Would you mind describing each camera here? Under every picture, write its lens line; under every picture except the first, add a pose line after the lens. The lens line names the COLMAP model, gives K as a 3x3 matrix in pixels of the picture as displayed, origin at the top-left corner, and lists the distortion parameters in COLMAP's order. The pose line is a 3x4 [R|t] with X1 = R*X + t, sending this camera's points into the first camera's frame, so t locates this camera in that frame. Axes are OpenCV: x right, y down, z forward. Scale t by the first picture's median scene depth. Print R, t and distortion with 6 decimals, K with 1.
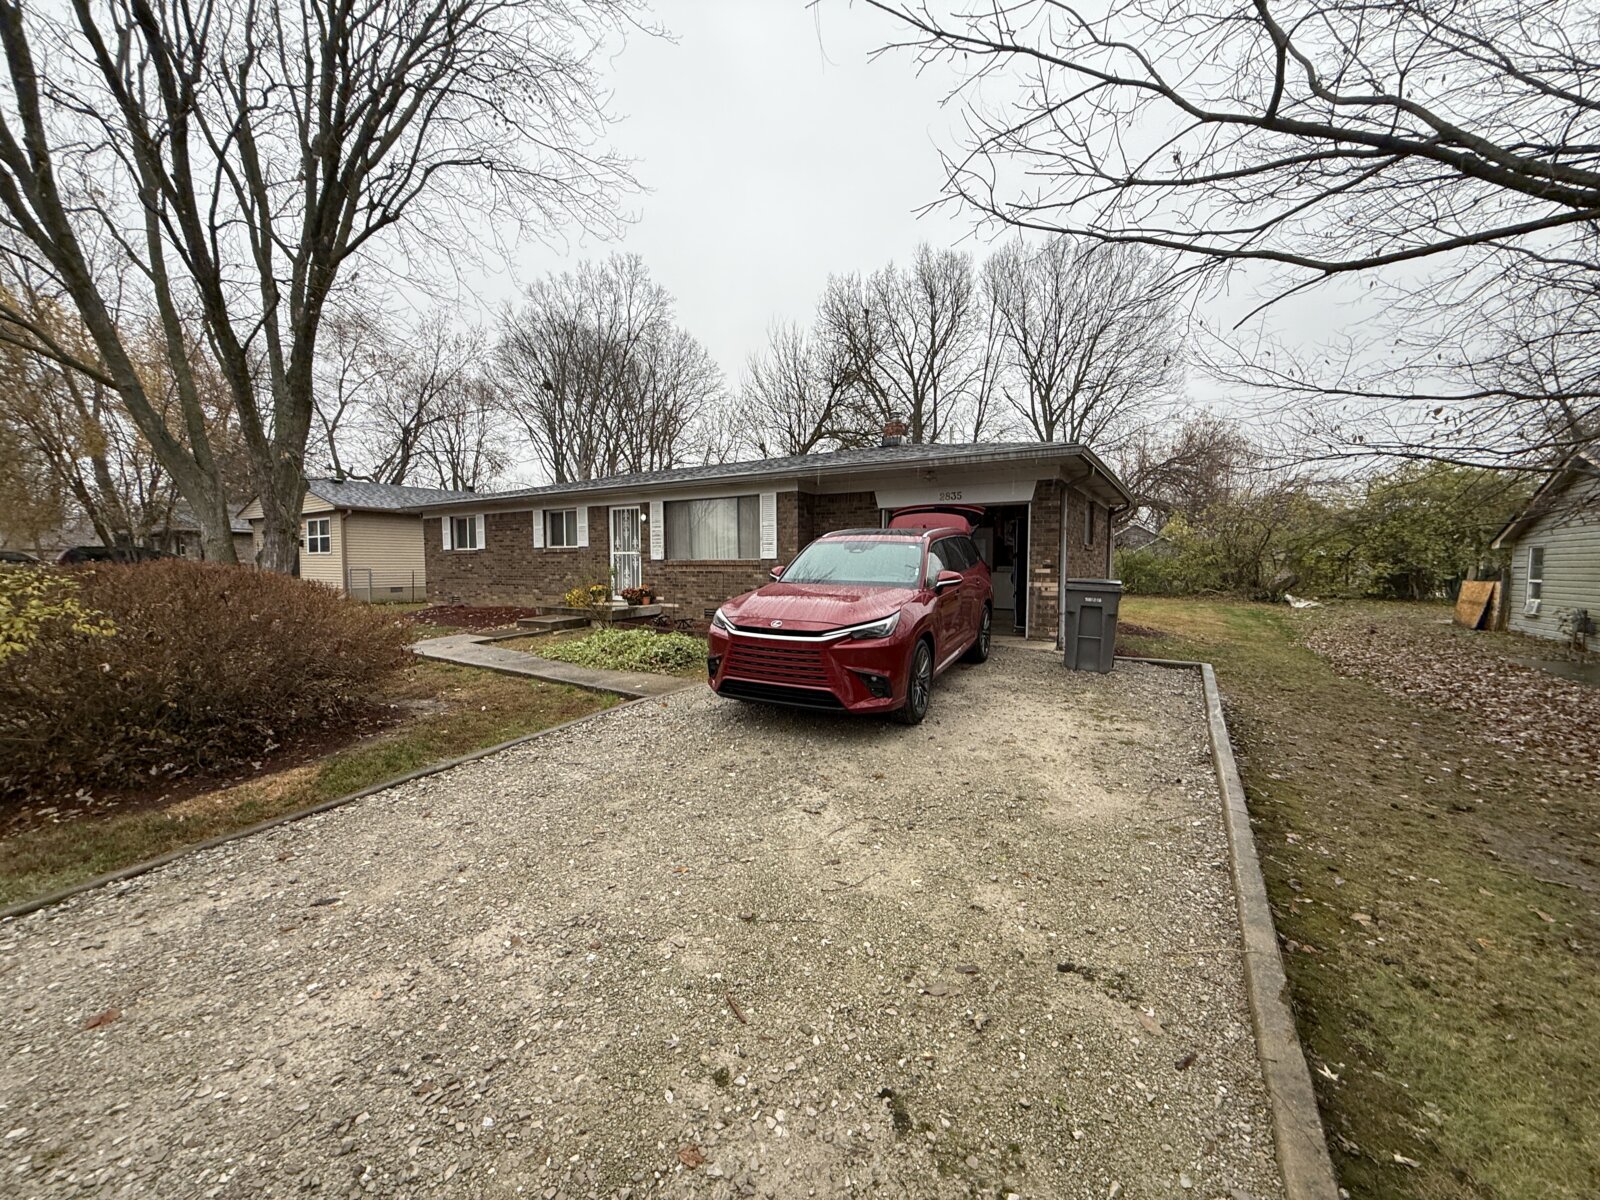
lens RADIAL K [[636.9, 0, 805.0], [0, 636.9, 603.3], [0, 0, 1]] dist [0.000649, -0.000574]
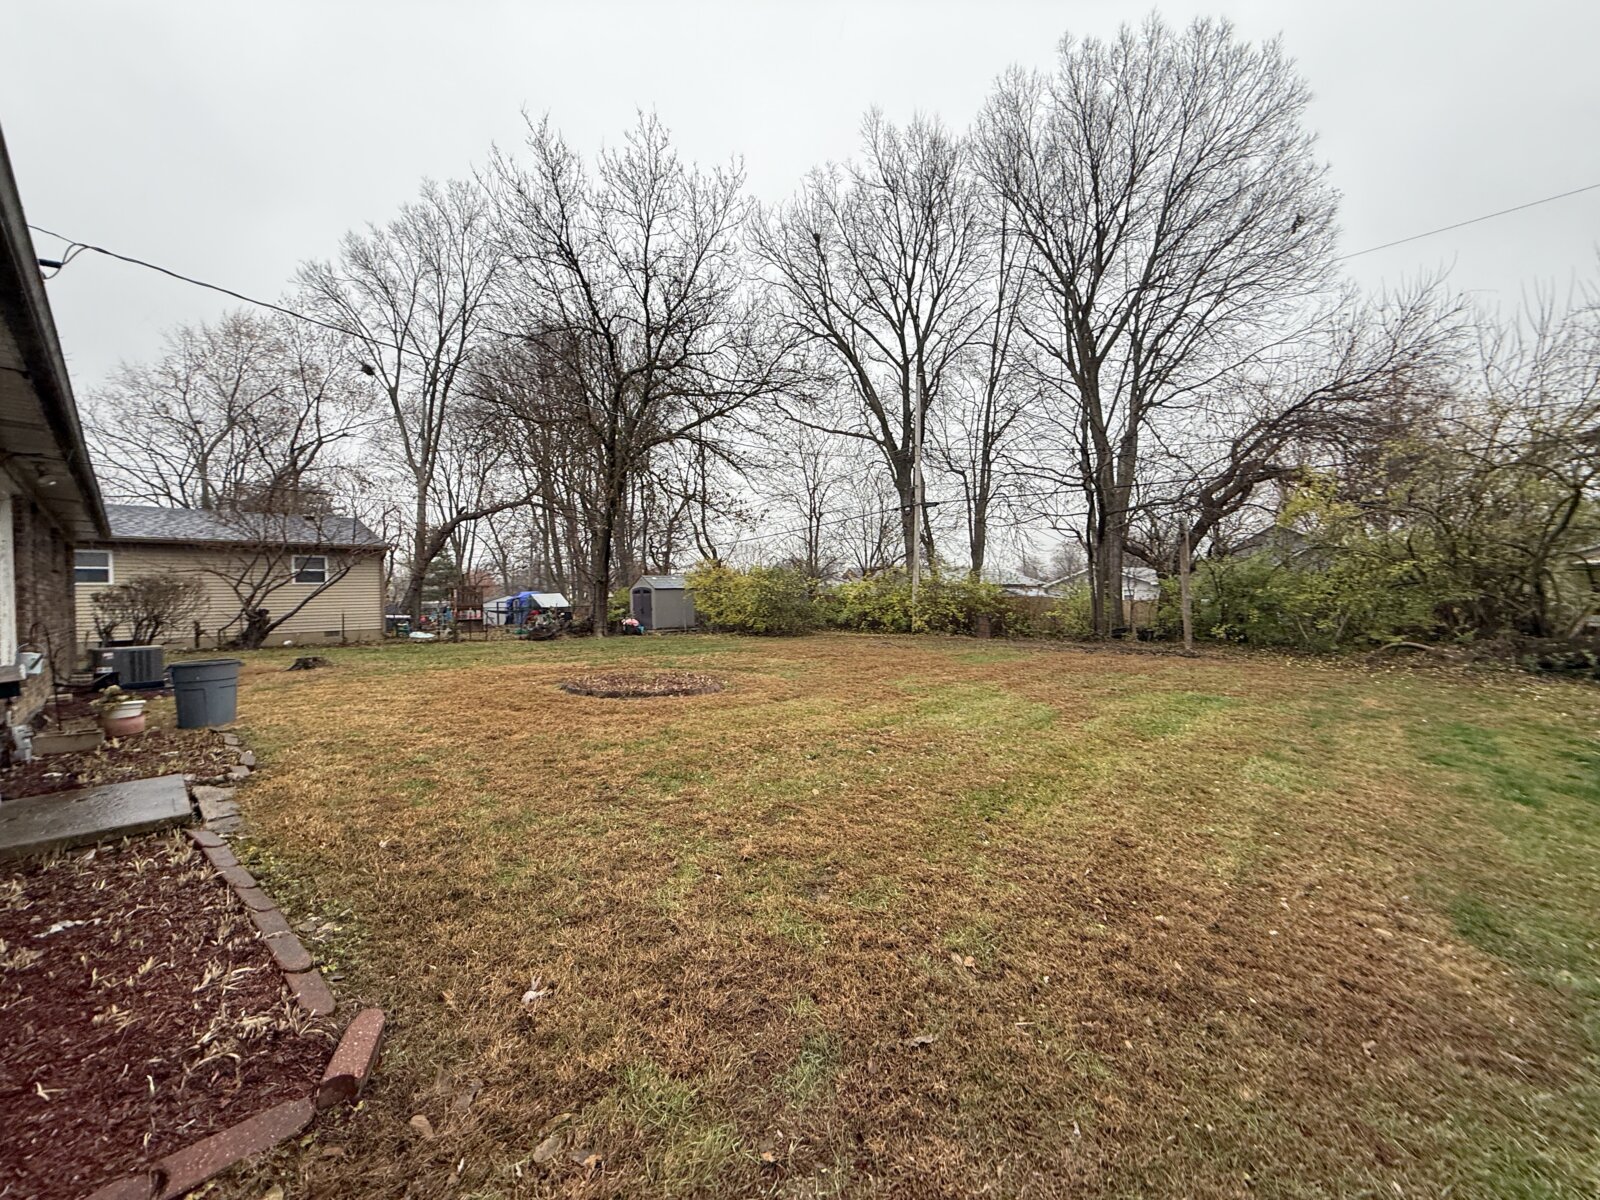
lens RADIAL K [[636.9, 0, 794.1], [0, 636.9, 603.1], [0, 0, 1]] dist [0.000649, -0.000574]
pose [[0.978112, -0.017705, -0.207323, 0.240073], [0.007658, 0.998761, -0.049162, -0.022081], [0.207937, 0.046499, 0.977036, 0.369375]]
